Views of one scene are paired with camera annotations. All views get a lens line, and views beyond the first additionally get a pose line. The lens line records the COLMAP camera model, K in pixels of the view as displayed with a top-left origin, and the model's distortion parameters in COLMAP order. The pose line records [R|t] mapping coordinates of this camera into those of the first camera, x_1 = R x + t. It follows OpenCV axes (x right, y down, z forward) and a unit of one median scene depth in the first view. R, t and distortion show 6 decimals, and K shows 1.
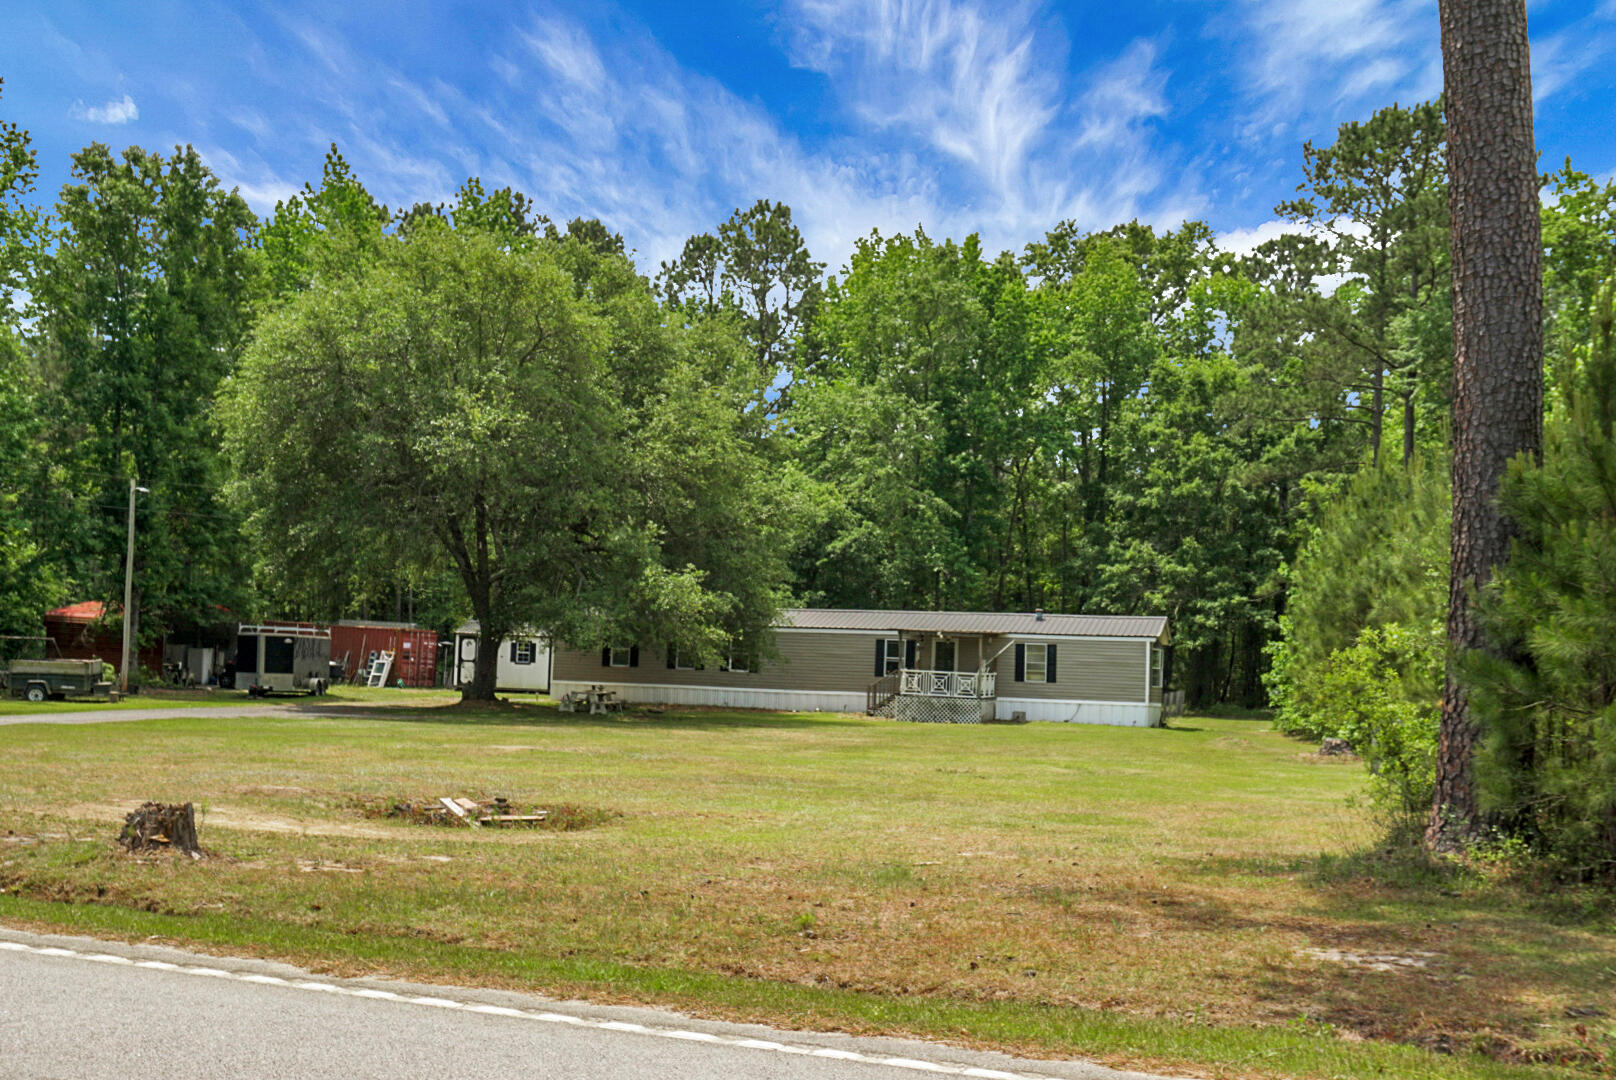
lens RADIAL K [[1959.6, 0, 807.0], [0, 1959.6, 542.0], [0, 0, 1]] dist [-0.008593, 0.000000]
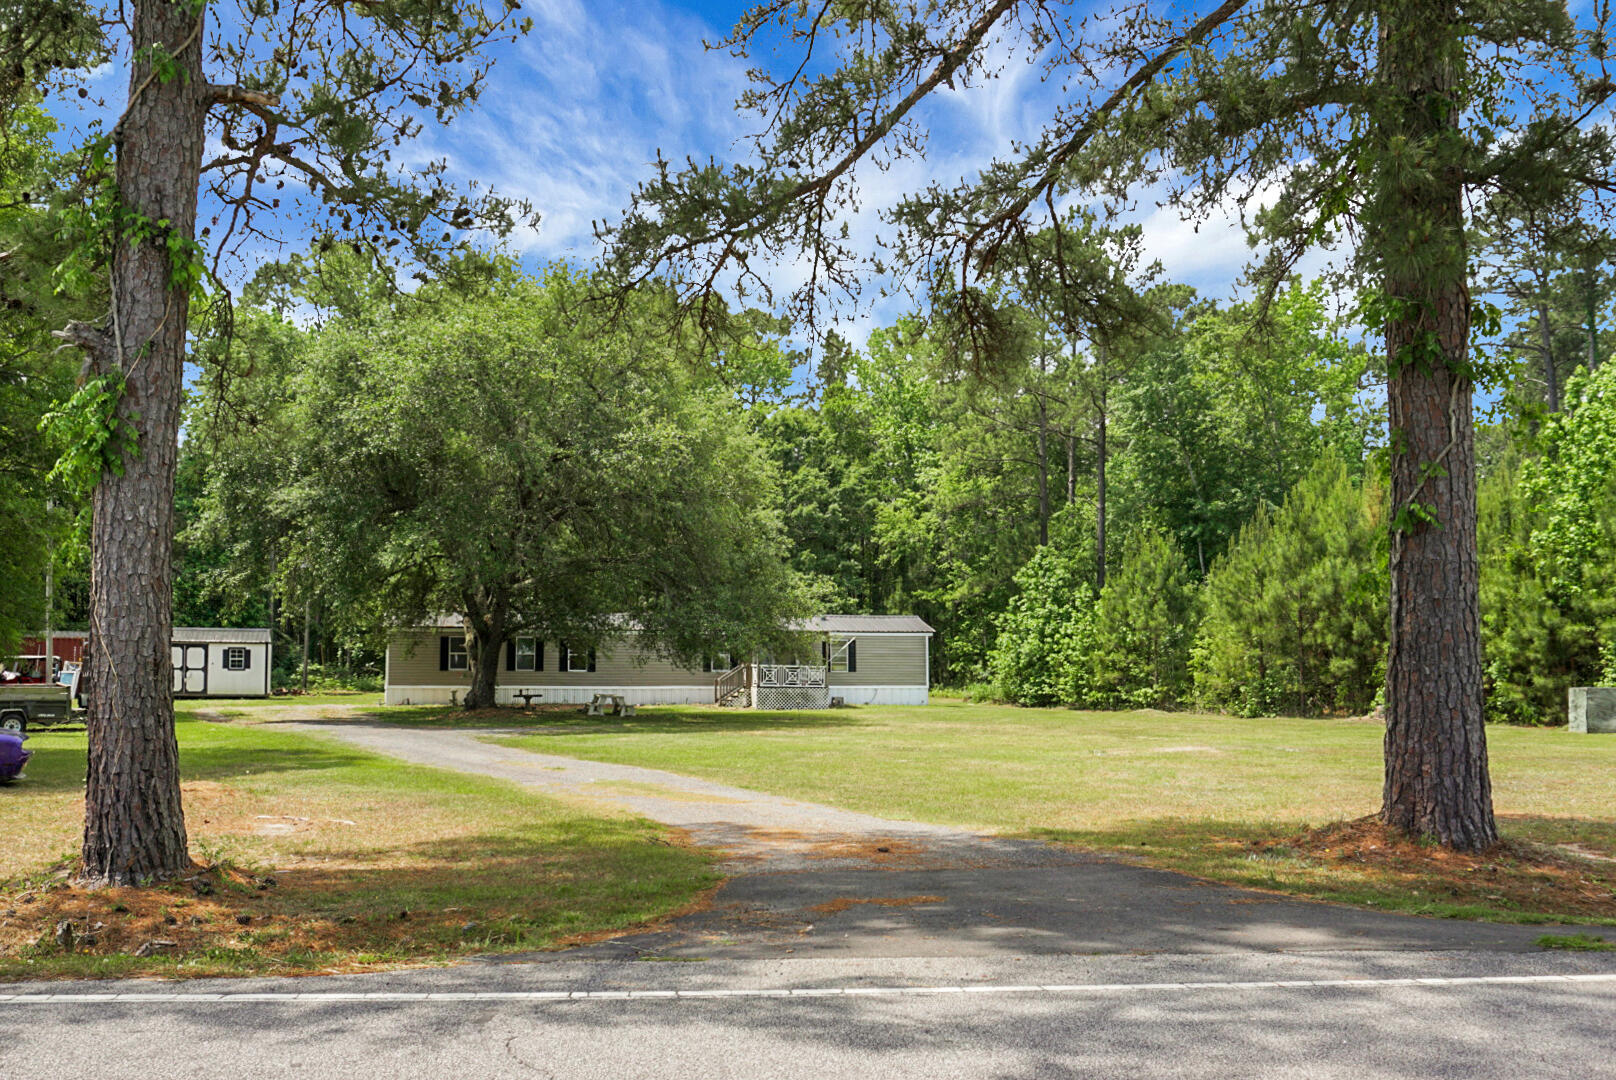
lens RADIAL K [[1549.7, 0, 808.2], [0, 1549.7, 547.1], [0, 0, 1]] dist [-0.048988, 0.000000]
pose [[0.845454, 0.008344, 0.533983, -0.325561], [-0.007062, 0.999965, -0.004444, -0.000116], [-0.534002, -0.000014, 0.845483, 0.170977]]
